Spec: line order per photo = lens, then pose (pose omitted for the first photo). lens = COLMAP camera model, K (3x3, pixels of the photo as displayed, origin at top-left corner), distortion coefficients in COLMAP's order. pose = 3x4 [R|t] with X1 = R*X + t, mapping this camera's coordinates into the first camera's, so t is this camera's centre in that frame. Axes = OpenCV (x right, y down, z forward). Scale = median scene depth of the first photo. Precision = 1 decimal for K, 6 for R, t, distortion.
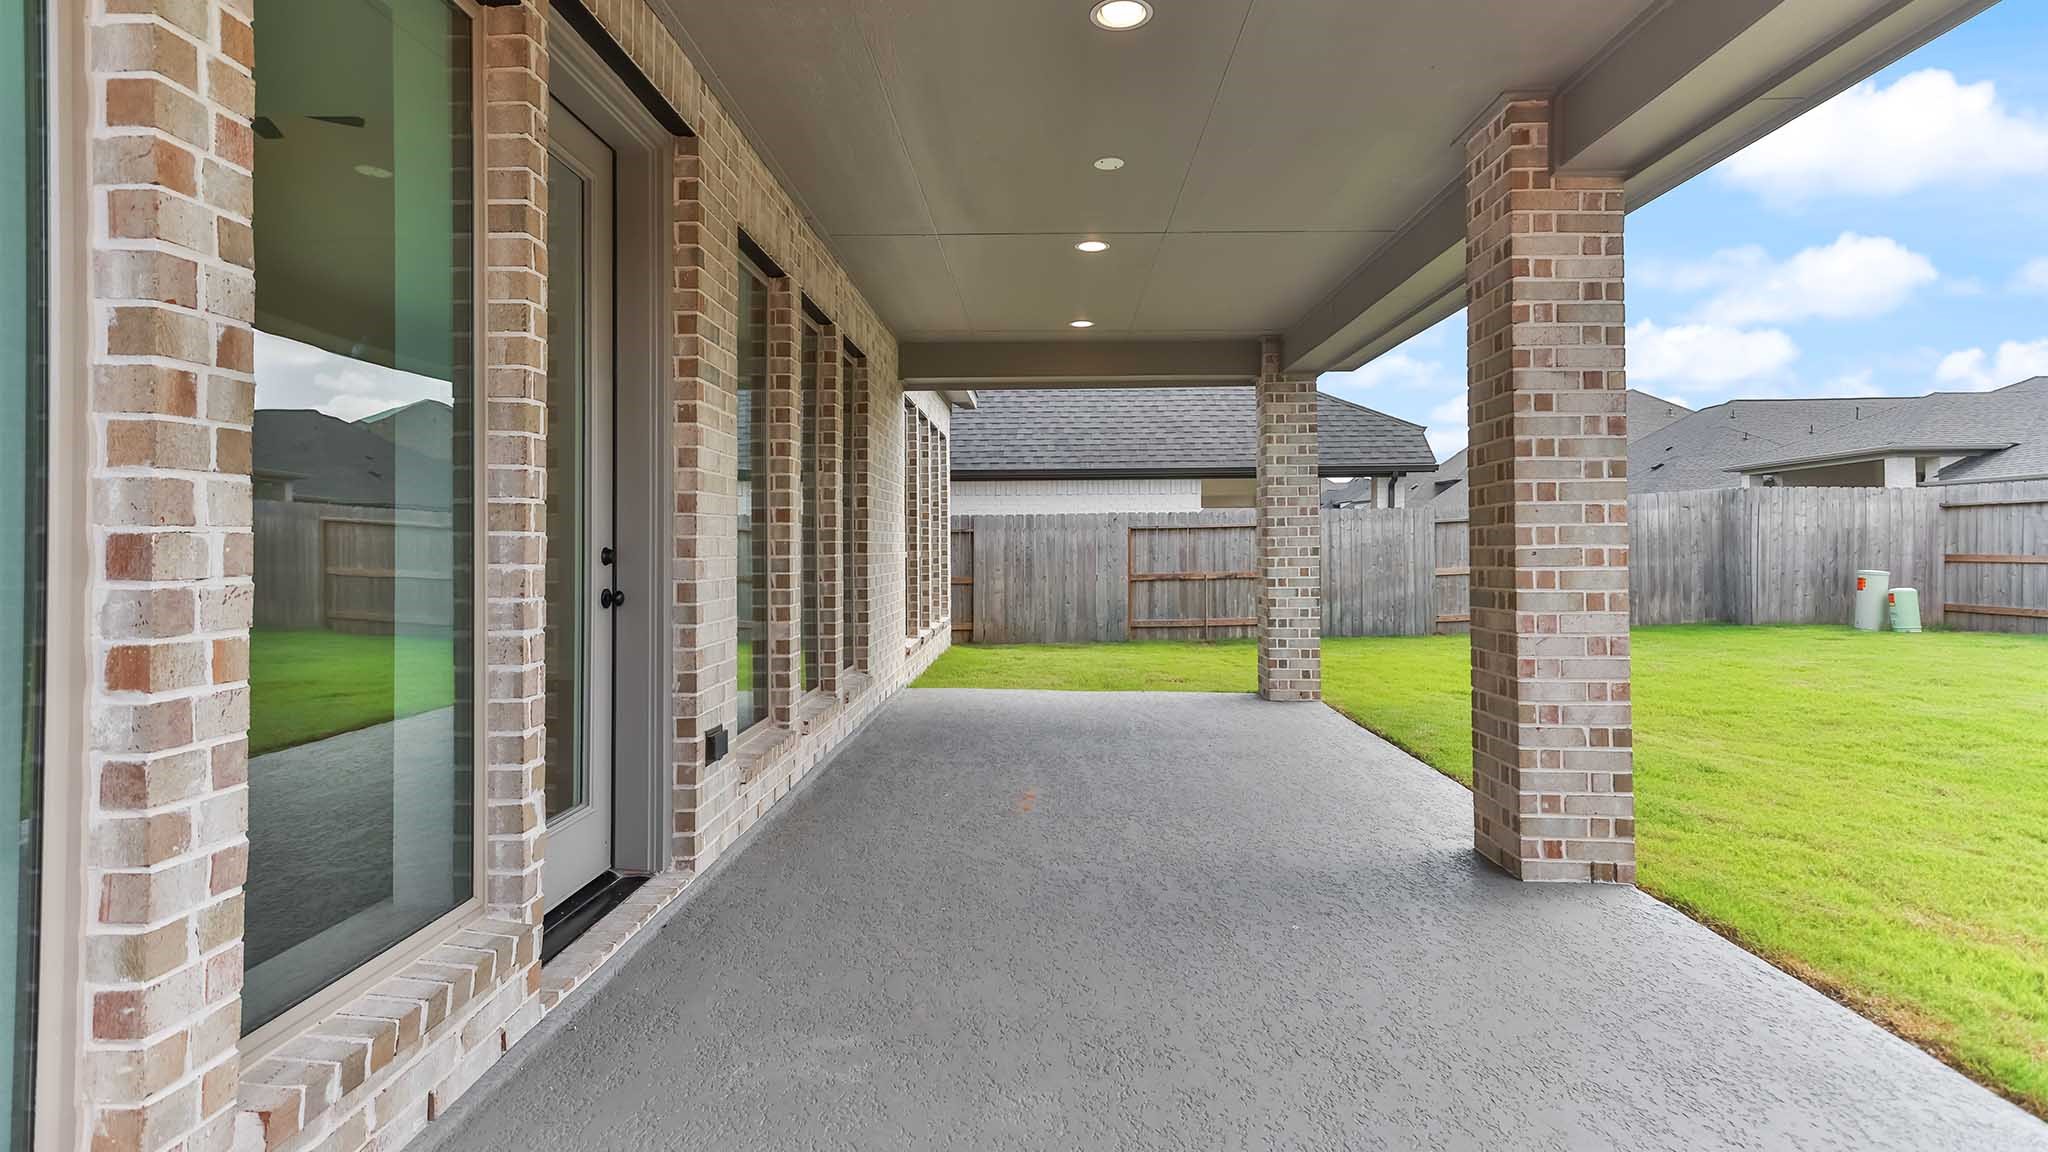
lens RADIAL K [[999.3, 0, 1022.8], [0, 999.3, 558.6], [0, 0, 1]] dist [0.000841, -0.000088]
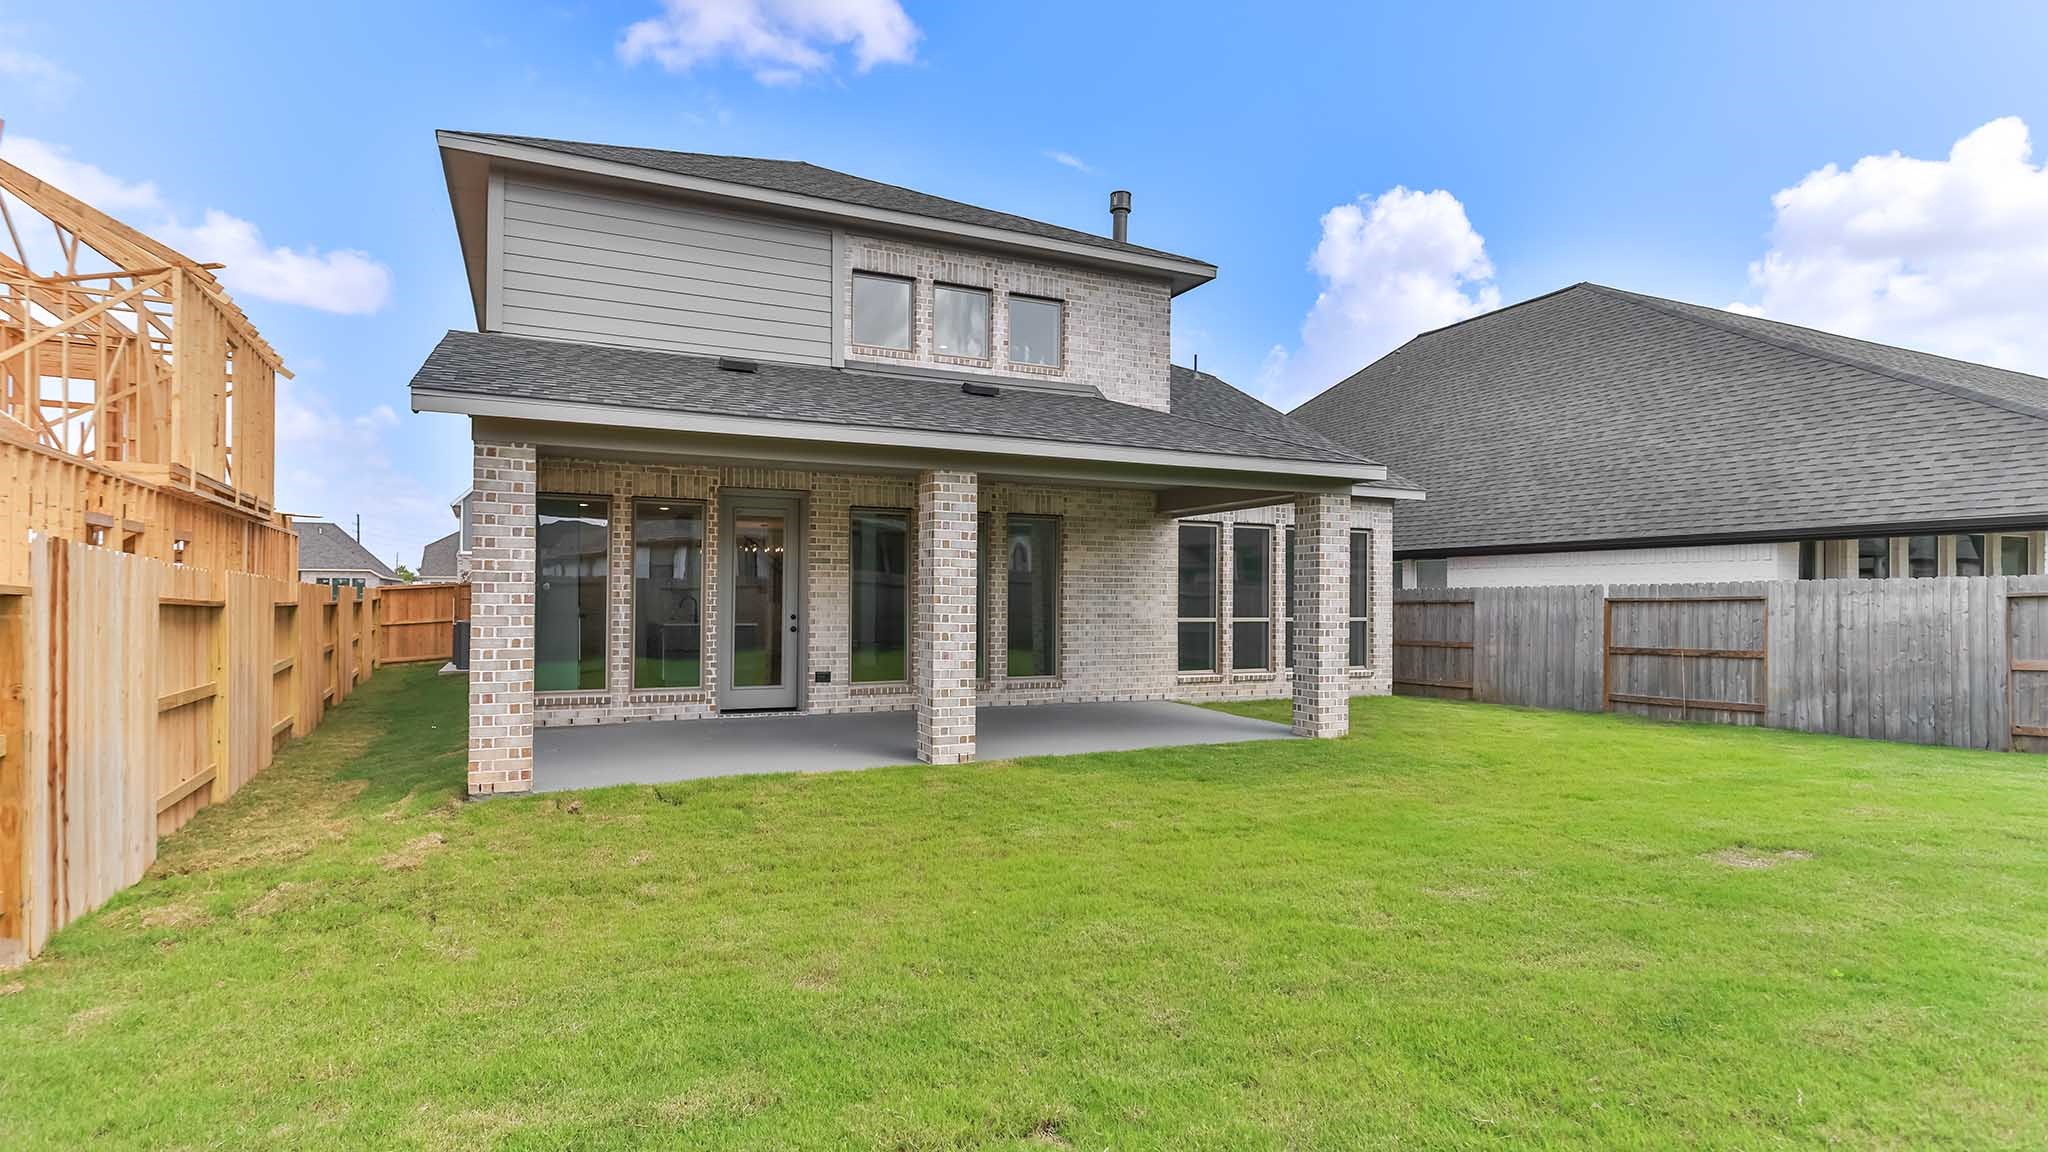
lens RADIAL K [[999.3, 0, 1025.5], [0, 999.3, 588.0], [0, 0, 1]] dist [0.000841, -0.000088]
pose [[0.464147, 0.000677, -0.885758, 0.721213], [-0.021001, 0.999727, -0.010241, -0.020122], [0.885509, 0.023355, 0.464035, 0.021223]]
